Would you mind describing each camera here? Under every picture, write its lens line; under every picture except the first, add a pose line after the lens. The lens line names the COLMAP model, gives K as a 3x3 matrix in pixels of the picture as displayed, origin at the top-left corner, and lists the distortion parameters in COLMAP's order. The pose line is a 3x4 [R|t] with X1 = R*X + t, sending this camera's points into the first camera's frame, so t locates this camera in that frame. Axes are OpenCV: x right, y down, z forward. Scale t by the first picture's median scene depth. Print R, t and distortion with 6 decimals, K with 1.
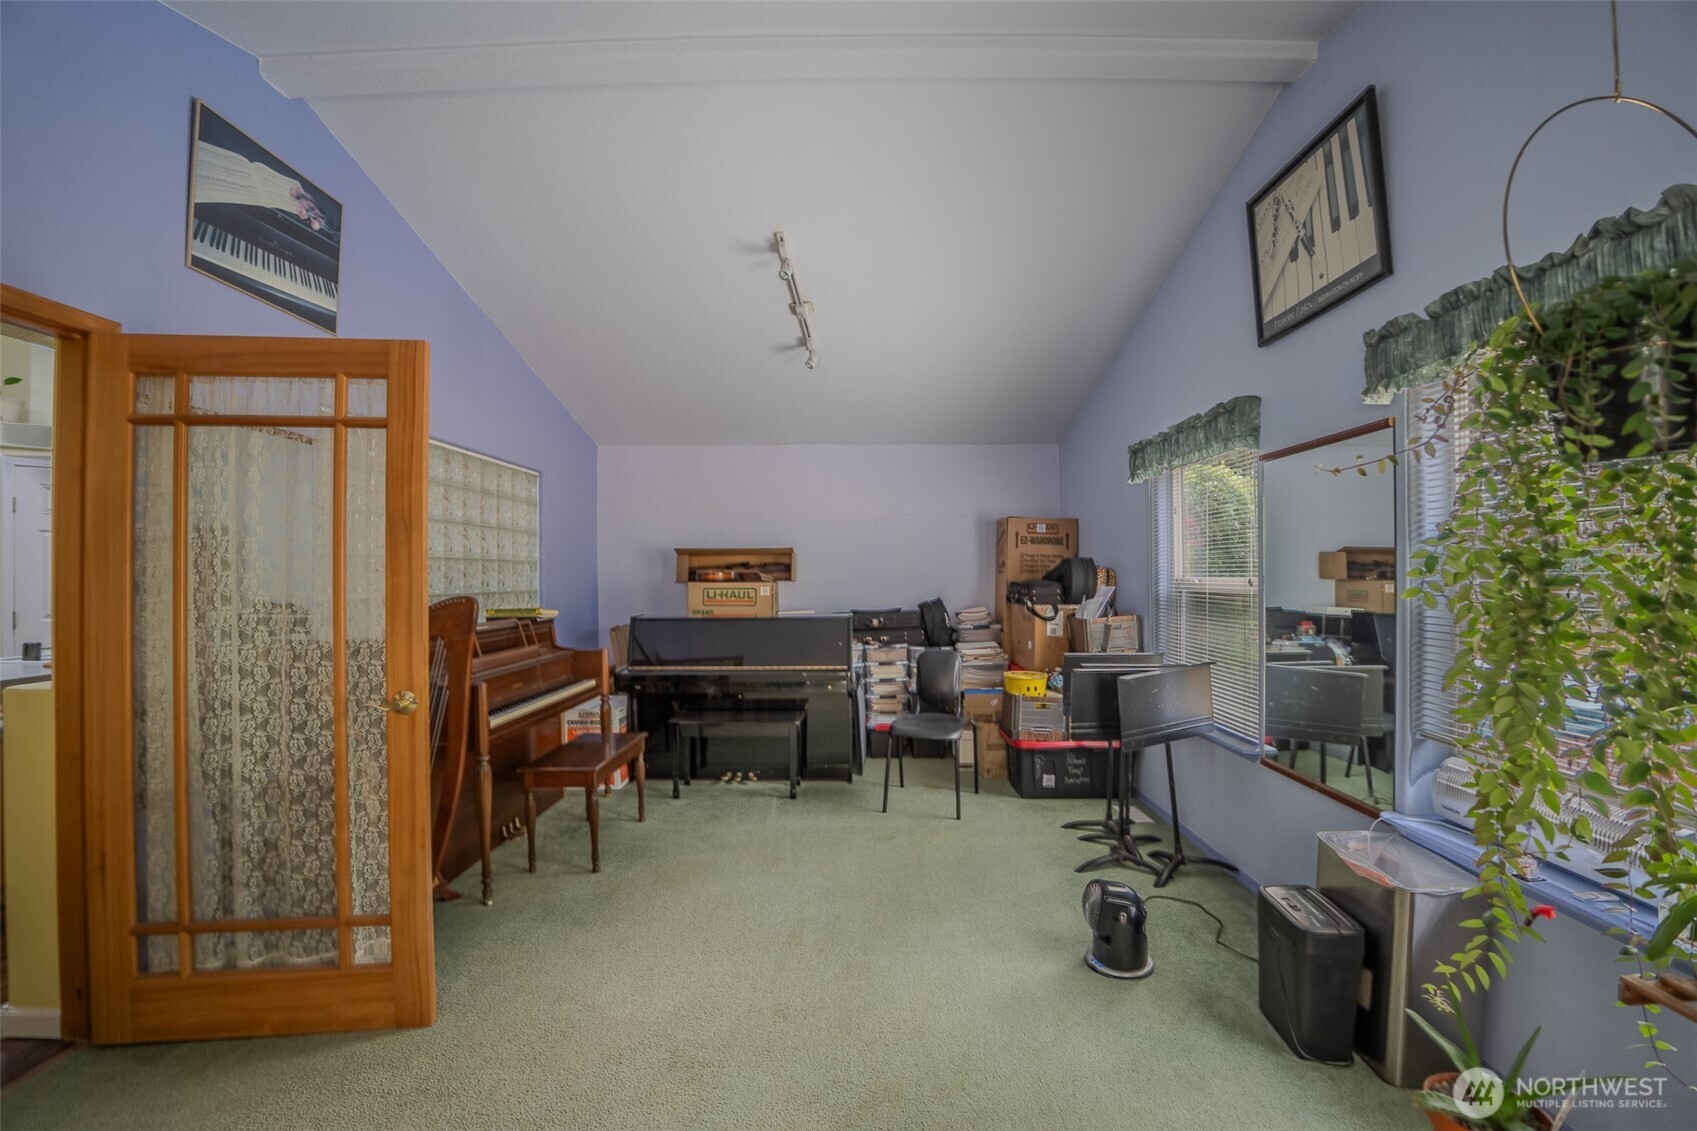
lens RADIAL K [[748.2, 0, 850.9], [0, 748.2, 565.9], [0, 0, 1]] dist [-0.062714, 0.010431]
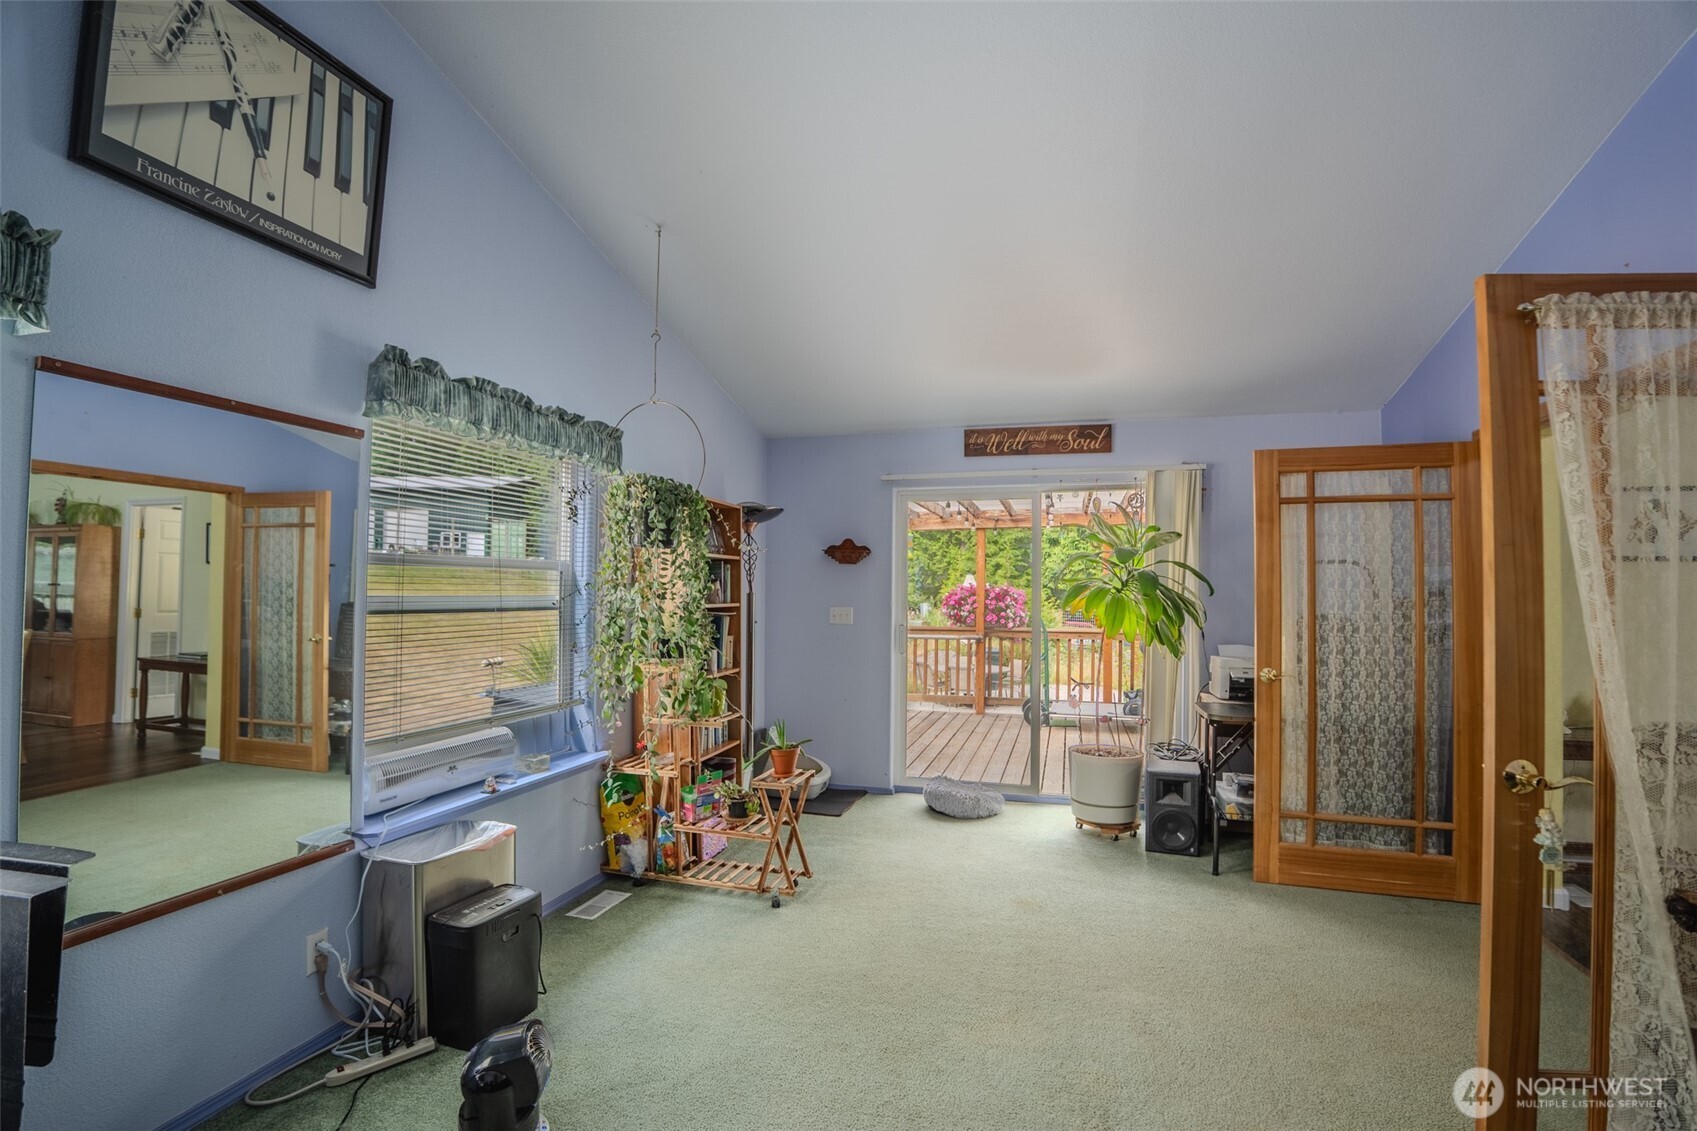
lens RADIAL K [[748.2, 0, 849.4], [0, 748.2, 568.6], [0, 0, 1]] dist [-0.062714, 0.010431]
pose [[-0.963418, 0.003240, 0.267985, -0.134707], [-0.006638, 0.999332, -0.035946, 0.012842], [-0.267922, -0.036410, -0.962752, 1.545852]]
